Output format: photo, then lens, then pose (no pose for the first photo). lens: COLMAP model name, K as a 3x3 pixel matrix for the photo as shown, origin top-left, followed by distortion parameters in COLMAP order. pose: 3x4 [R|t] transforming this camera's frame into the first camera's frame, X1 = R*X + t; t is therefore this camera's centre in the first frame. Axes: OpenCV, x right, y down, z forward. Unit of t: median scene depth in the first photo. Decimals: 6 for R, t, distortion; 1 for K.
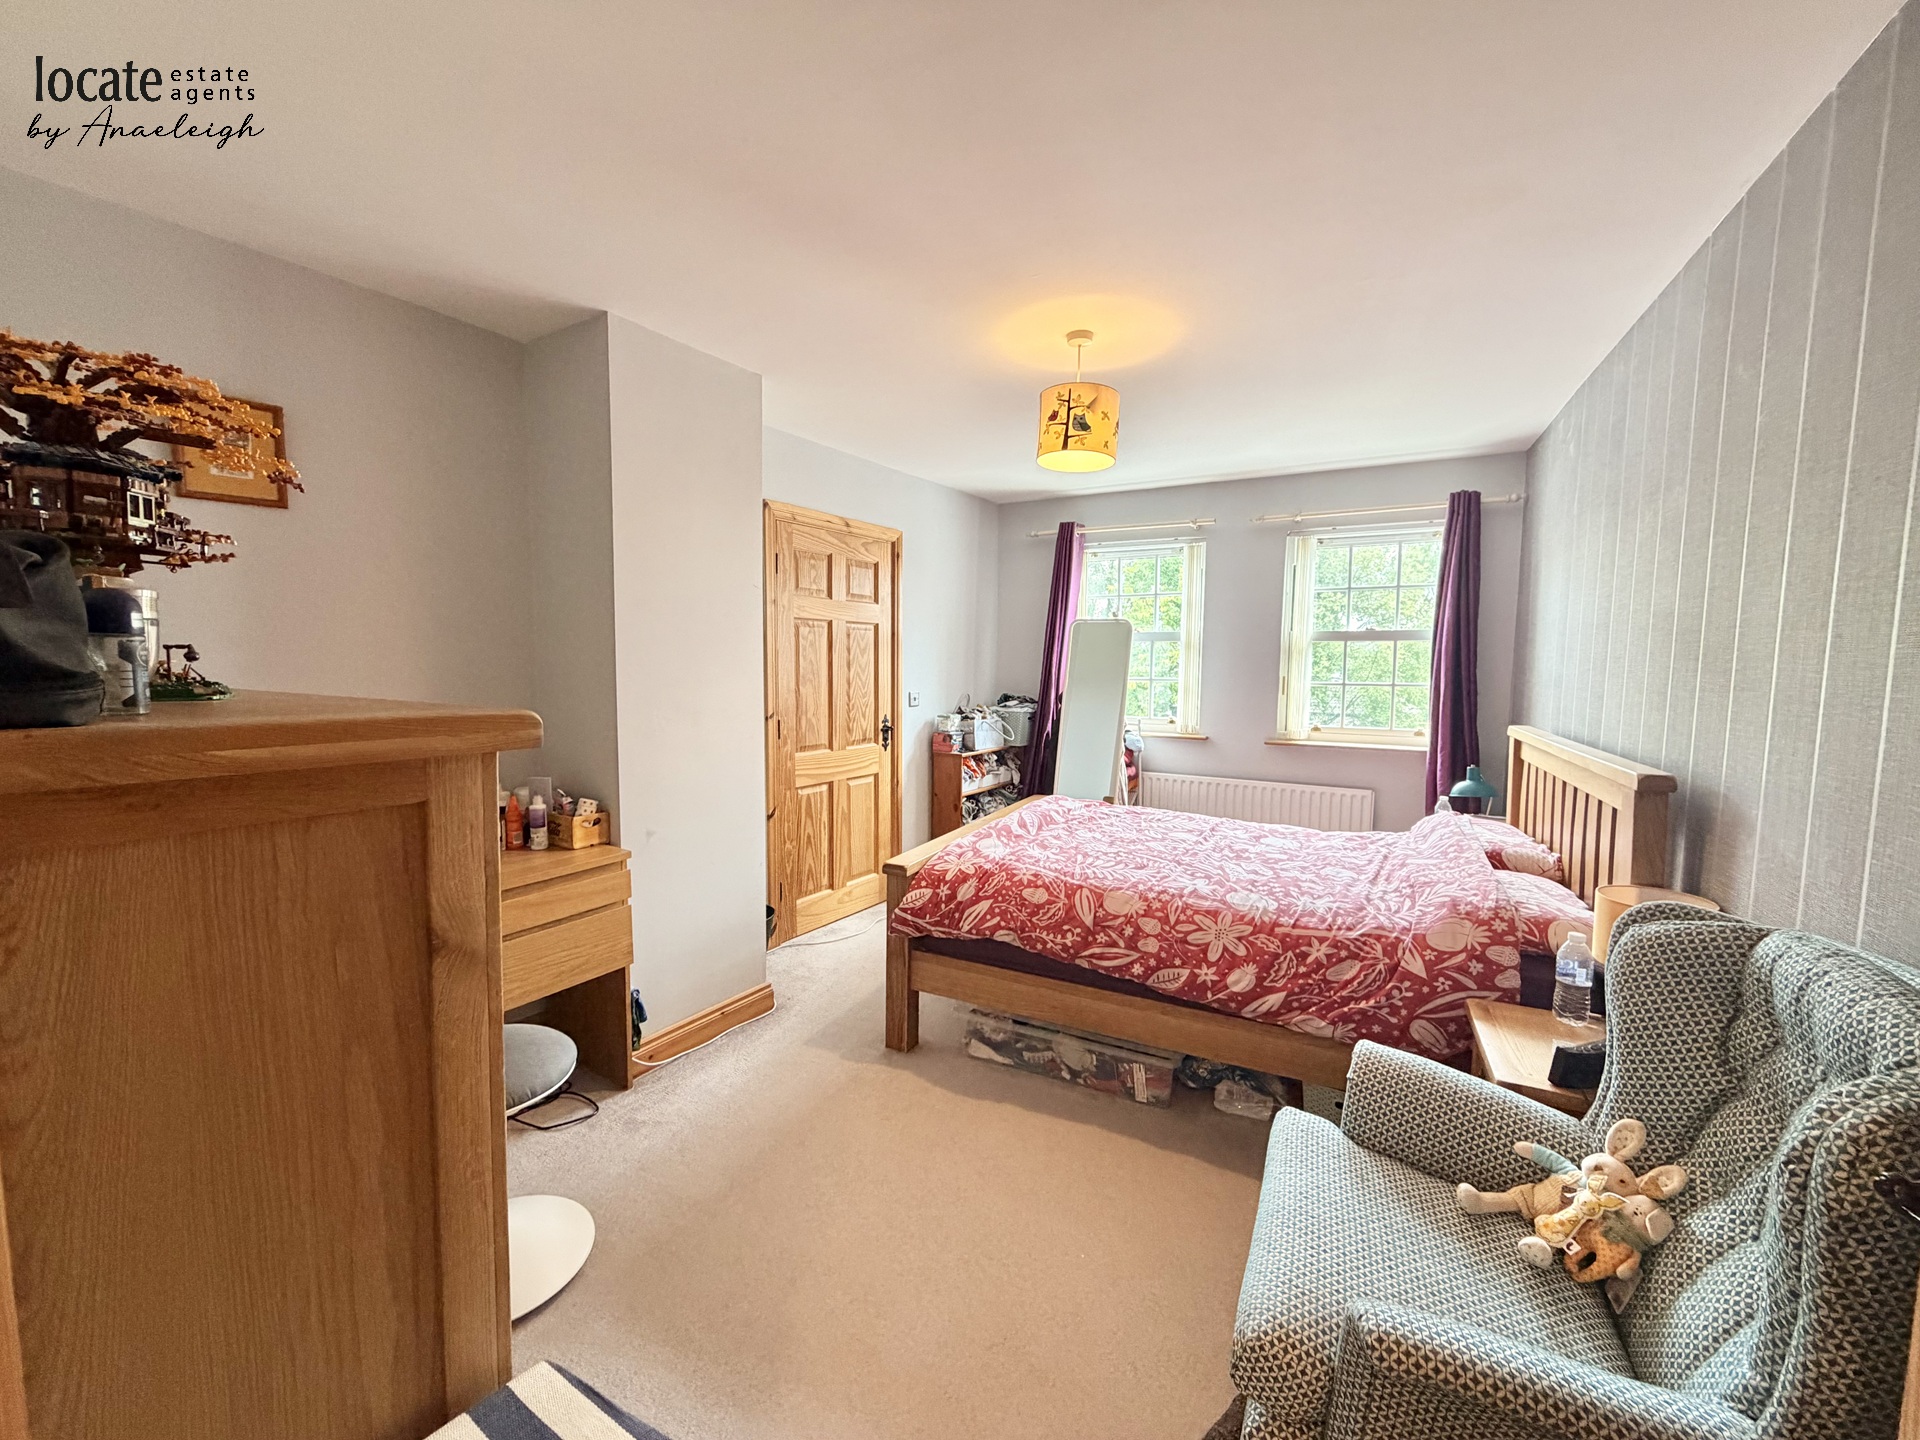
lens RADIAL K [[767.7, 0, 947.0], [0, 767.7, 715.5], [0, 0, 1]] dist [-0.000603, 0.000289]
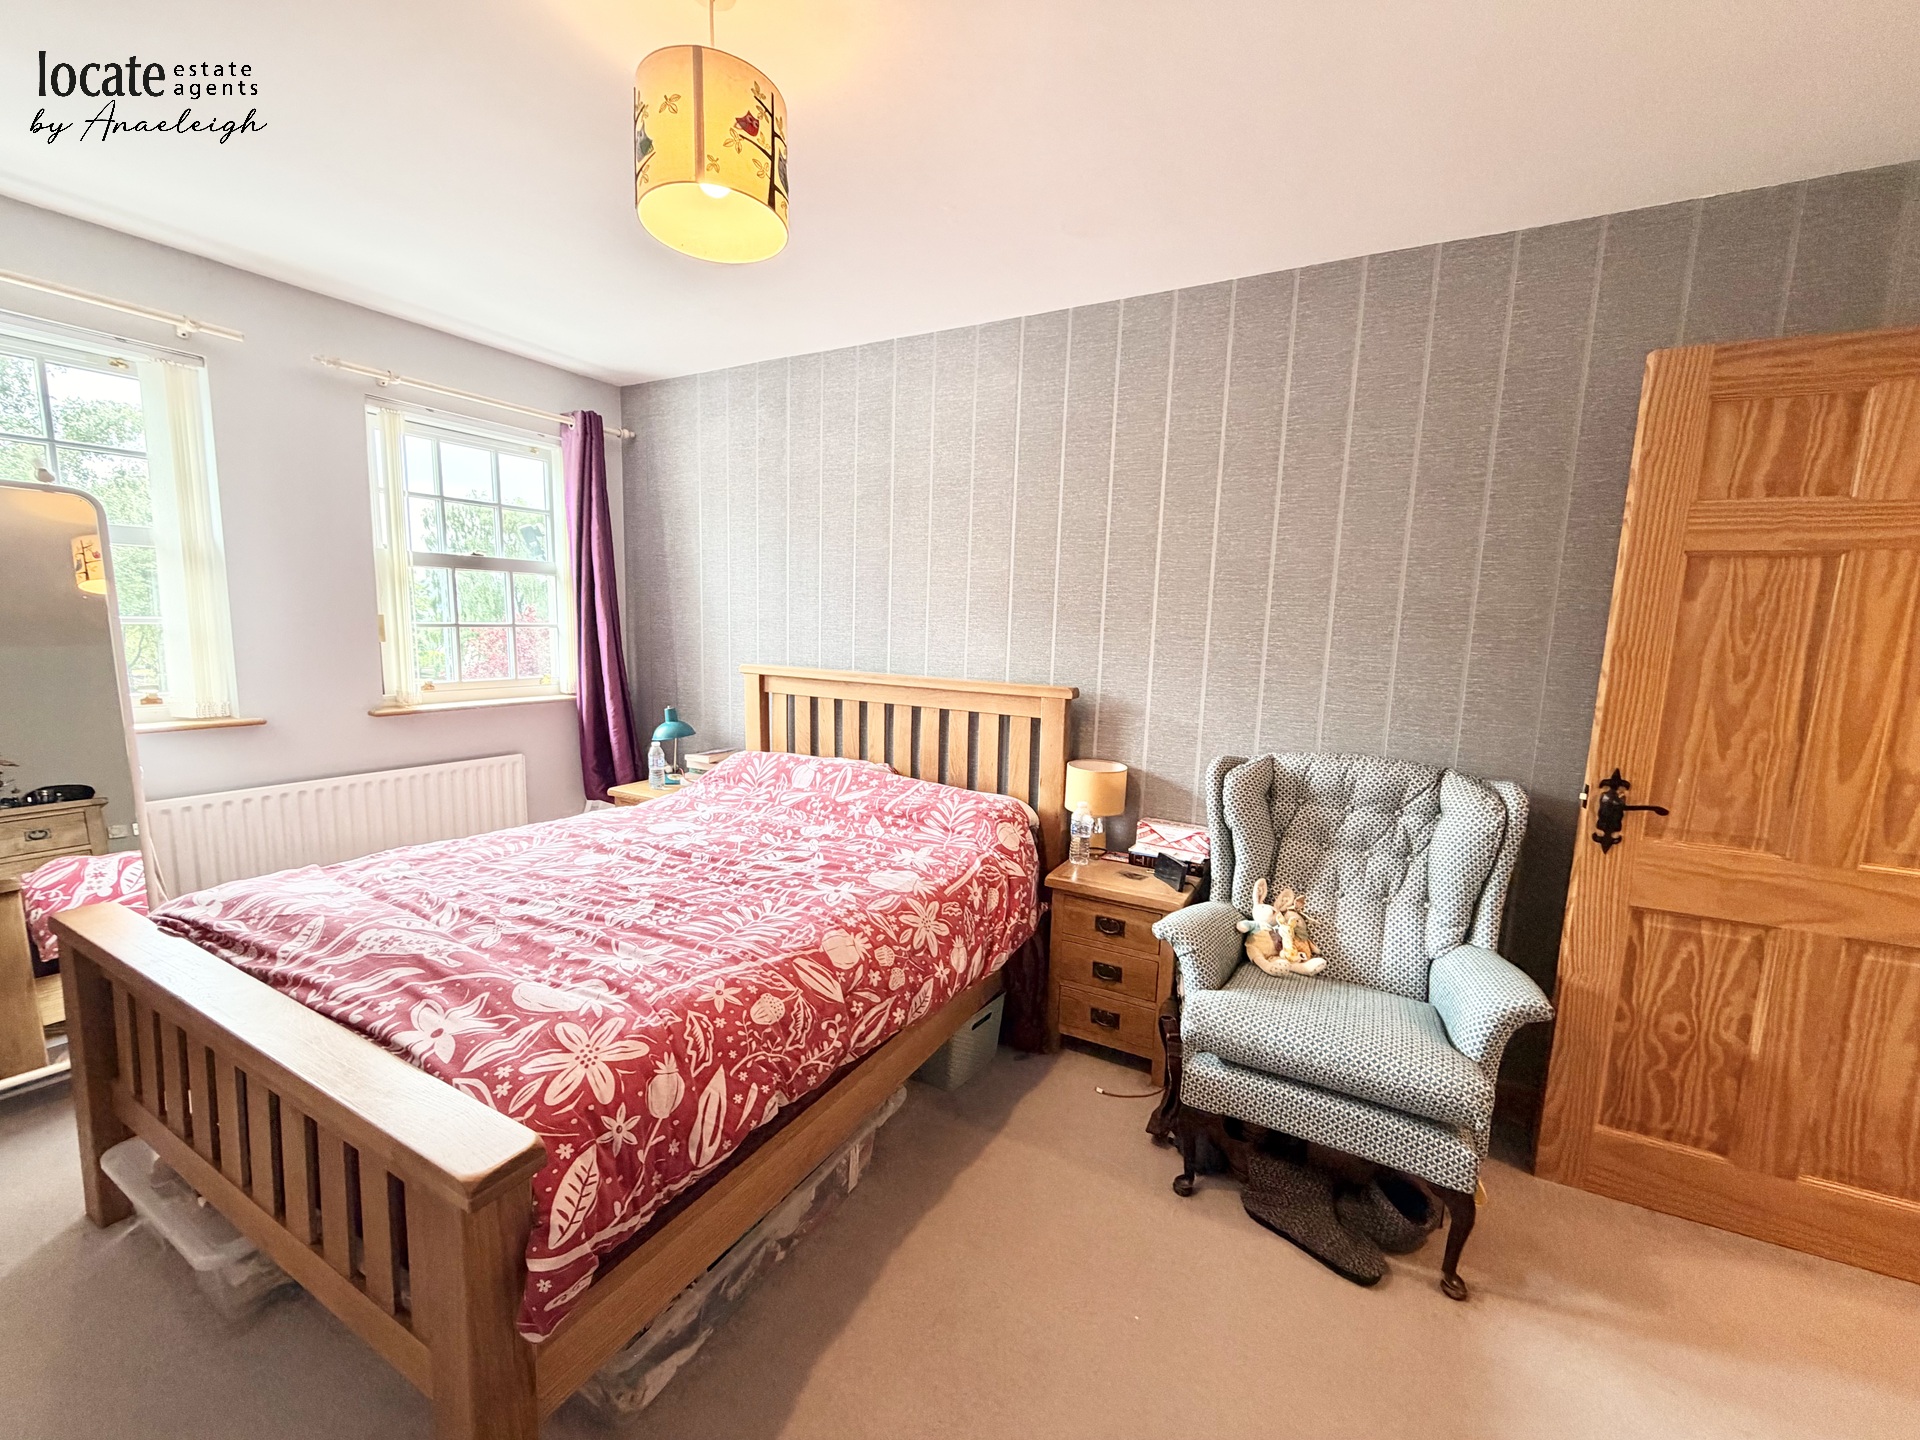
lens RADIAL K [[767.7, 0, 954.9], [0, 767.7, 721.3], [0, 0, 1]] dist [-0.000603, 0.000289]
pose [[0.021881, -0.137317, 0.990285, -0.407578], [0.040917, 0.989816, 0.136348, -0.050475], [-0.998923, 0.037536, 0.027276, 0.813269]]
